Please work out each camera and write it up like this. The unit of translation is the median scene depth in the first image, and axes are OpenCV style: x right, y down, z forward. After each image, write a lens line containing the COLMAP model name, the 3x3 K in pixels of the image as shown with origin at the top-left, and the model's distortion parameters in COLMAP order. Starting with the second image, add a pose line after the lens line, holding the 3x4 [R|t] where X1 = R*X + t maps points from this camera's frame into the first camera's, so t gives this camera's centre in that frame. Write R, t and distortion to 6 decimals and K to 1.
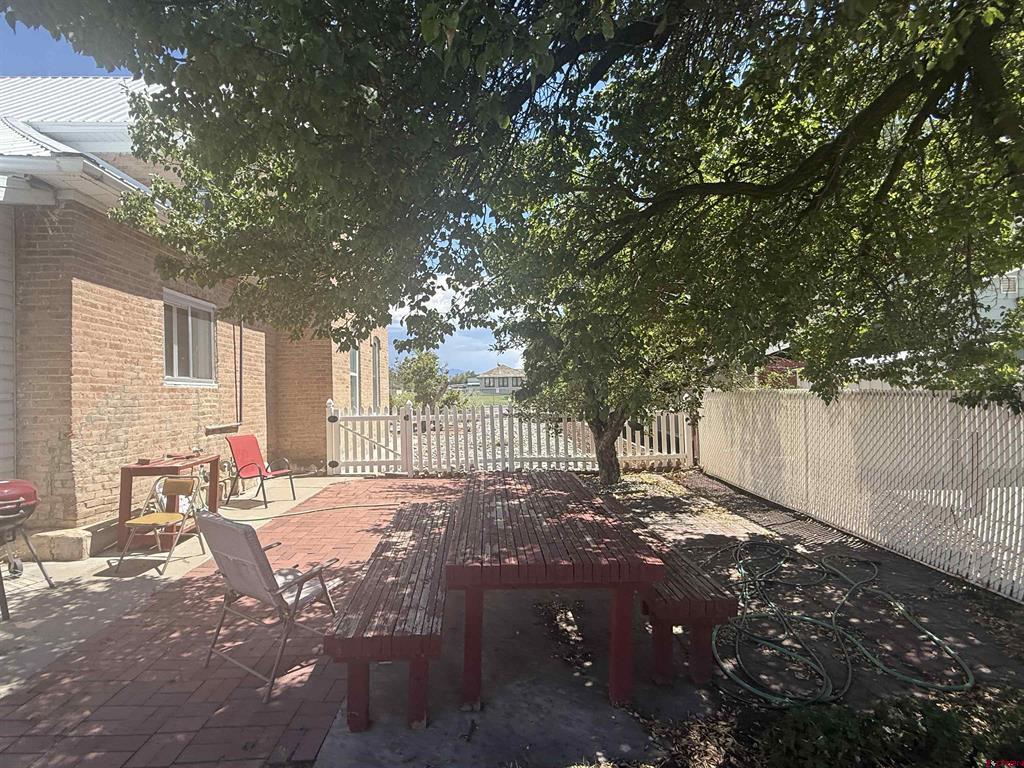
lens RADIAL K [[511.6, 0, 512.0], [0, 511.6, 384.0], [0, 0, 1]] dist [-0.000832, -0.000194]
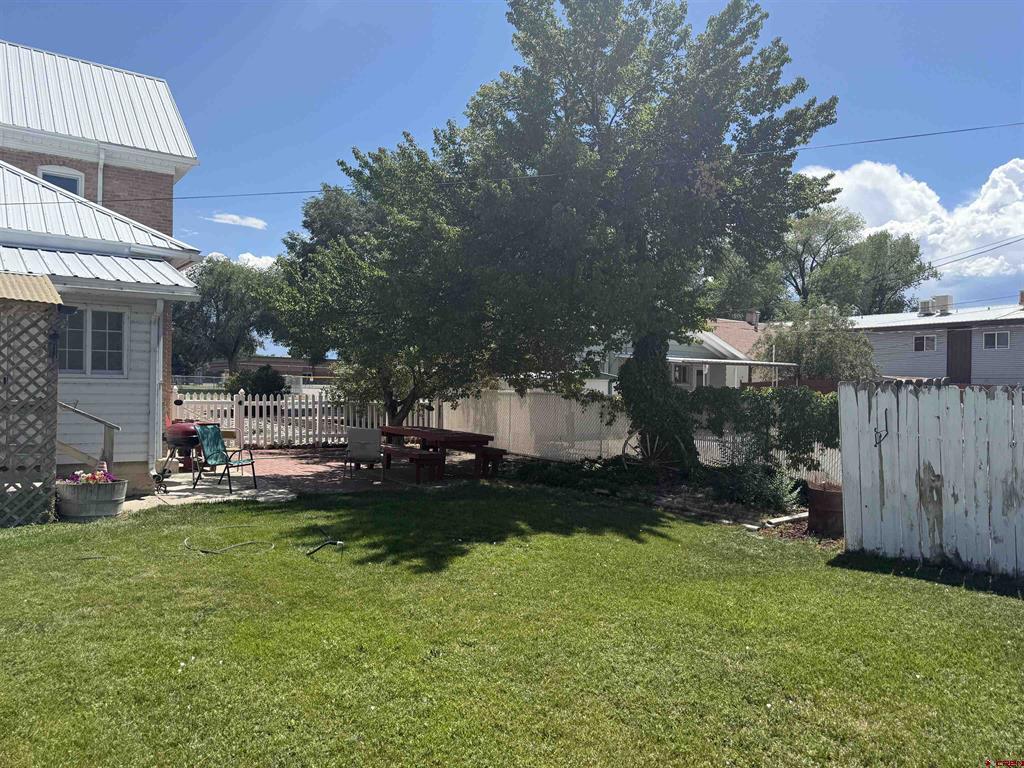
lens RADIAL K [[710.7, 0, 512.0], [0, 710.7, 384.0], [0, 0, 1]] dist [0.023179, -0.030653]
pose [[0.834898, 0.036707, 0.549179, -1.056549], [-0.042126, 0.999109, -0.002737, -0.010758], [-0.548790, -0.020849, 0.835700, -1.478675]]
